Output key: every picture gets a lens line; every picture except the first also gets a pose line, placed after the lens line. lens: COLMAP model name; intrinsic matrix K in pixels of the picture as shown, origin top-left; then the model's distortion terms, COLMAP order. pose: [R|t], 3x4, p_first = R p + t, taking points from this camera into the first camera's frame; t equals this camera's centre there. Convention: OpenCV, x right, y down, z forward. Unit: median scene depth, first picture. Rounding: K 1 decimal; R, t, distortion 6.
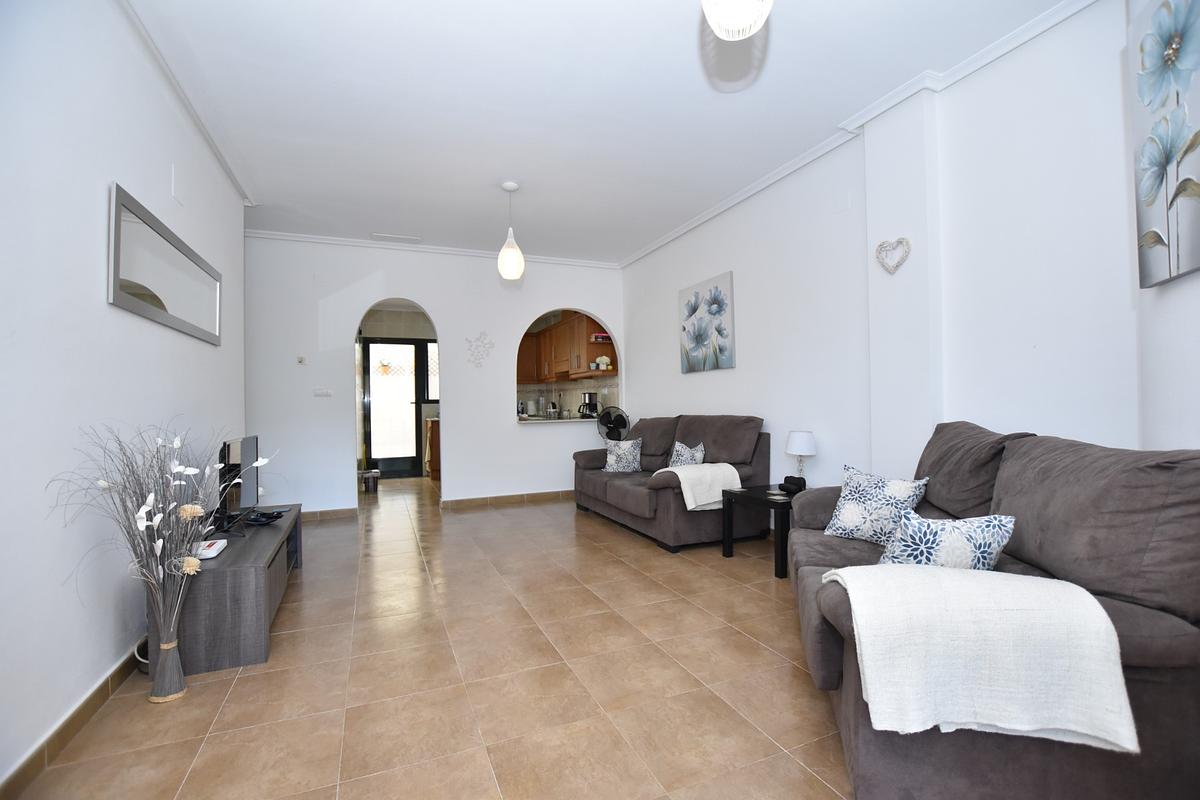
lens RADIAL K [[523.1, 0, 600.9], [0, 523.1, 400.5], [0, 0, 1]] dist [-0.030285, 0.003371]
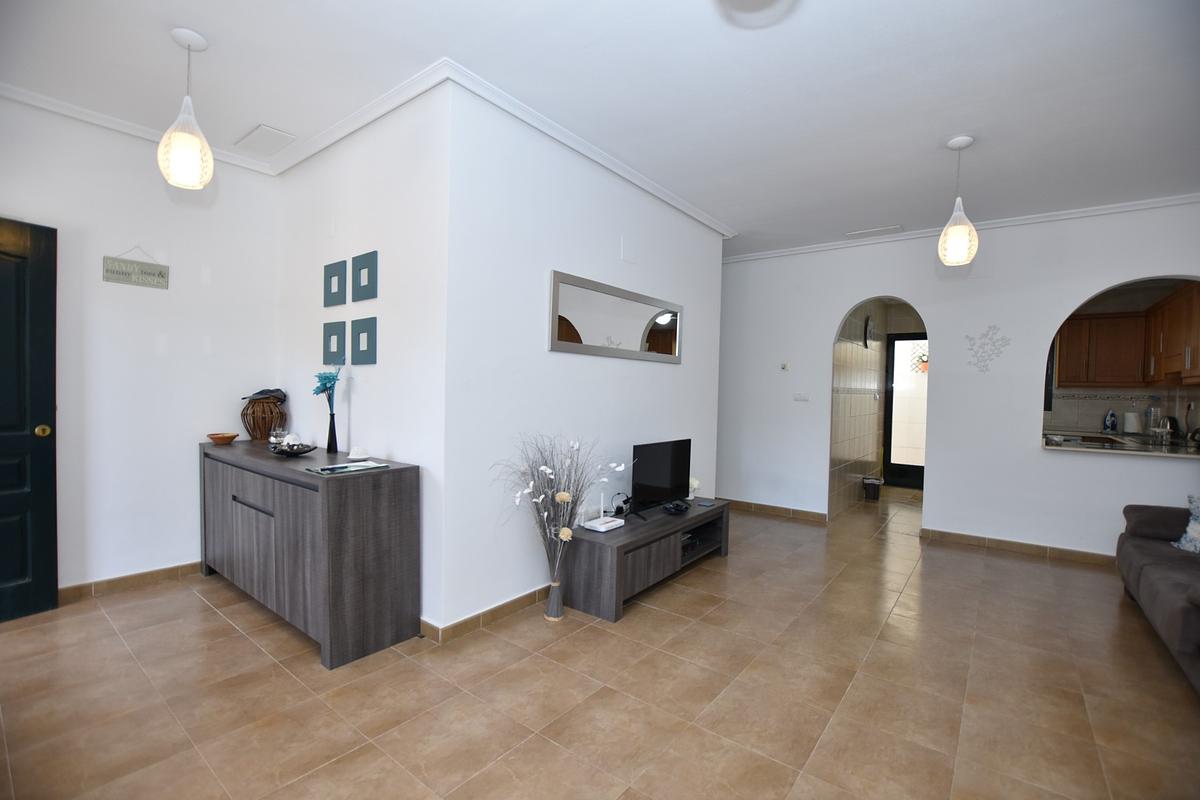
lens RADIAL K [[523.1, 0, 604.4], [0, 523.1, 406.3], [0, 0, 1]] dist [-0.030285, 0.003371]
pose [[0.491048, 0.056413, -0.869304, 0.388969], [-0.025111, 0.998403, 0.050606, -0.086562], [0.870771, -0.003021, 0.491680, 0.297896]]
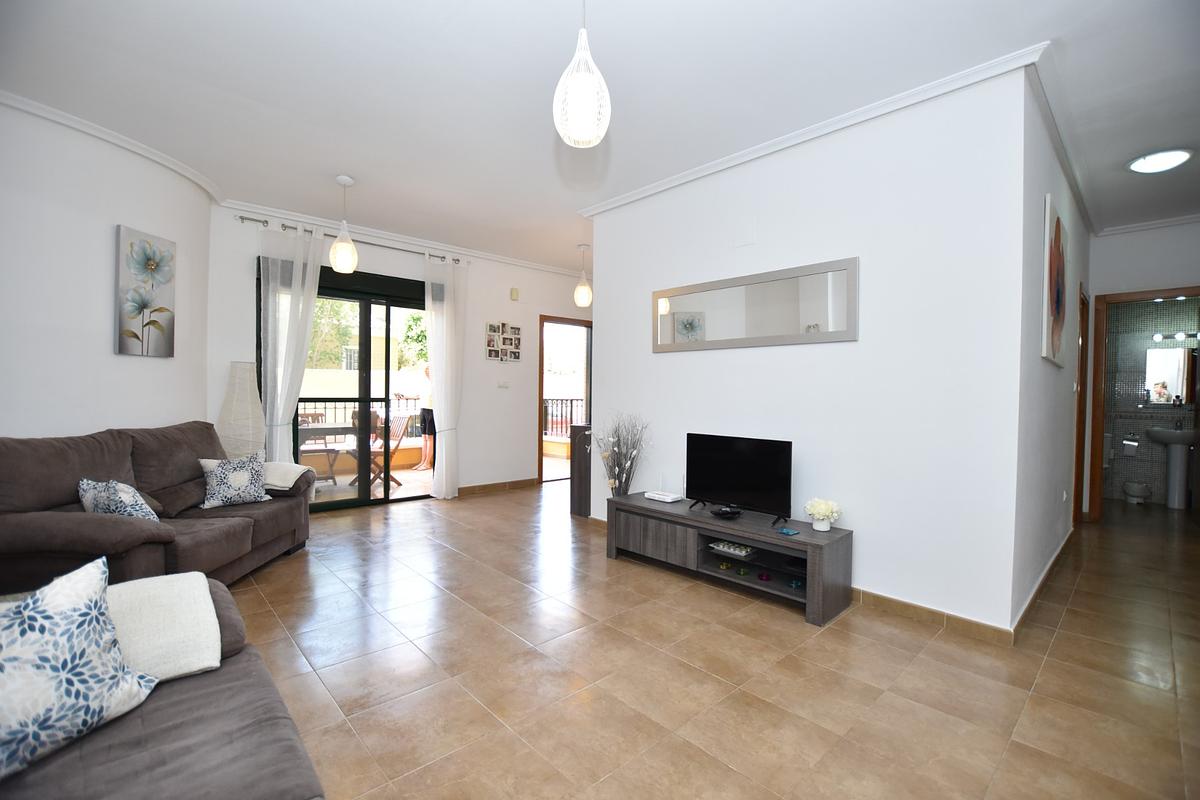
lens RADIAL K [[523.1, 0, 602.2], [0, 523.1, 400.4], [0, 0, 1]] dist [-0.030285, 0.003371]
pose [[-0.940316, 0.021503, -0.339621, -0.101276], [0.018549, 0.999757, 0.011941, -0.023339], [0.339795, 0.004928, -0.940486, 2.556941]]
